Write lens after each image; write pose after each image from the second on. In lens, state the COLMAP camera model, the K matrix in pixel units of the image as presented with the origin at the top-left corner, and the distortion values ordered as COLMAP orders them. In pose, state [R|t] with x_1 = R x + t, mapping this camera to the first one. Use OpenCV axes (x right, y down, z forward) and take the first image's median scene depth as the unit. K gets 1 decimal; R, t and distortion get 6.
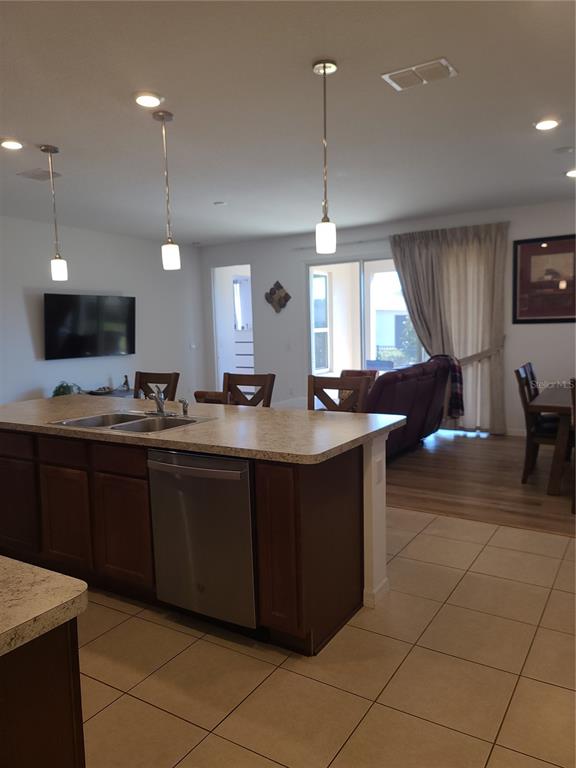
lens RADIAL K [[566.8, 0, 289.1], [0, 566.8, 383.8], [0, 0, 1]] dist [0.060780, -0.001166]
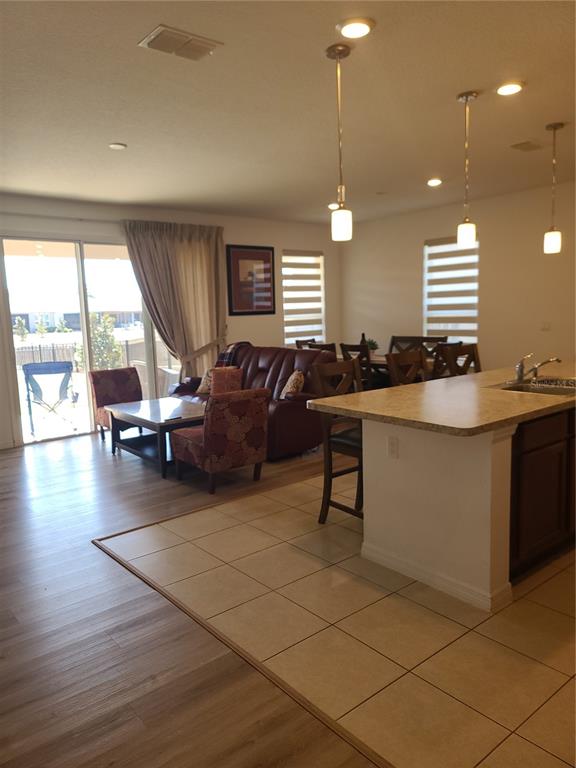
lens RADIAL K [[566.8, 0, 288.4], [0, 566.8, 384.5], [0, 0, 1]] dist [0.060780, -0.001166]
pose [[0.323305, -0.114891, 0.939294, -0.655988], [0.123443, 0.989241, 0.078511, -0.041231], [-0.938209, 0.090567, 0.334009, 0.498753]]
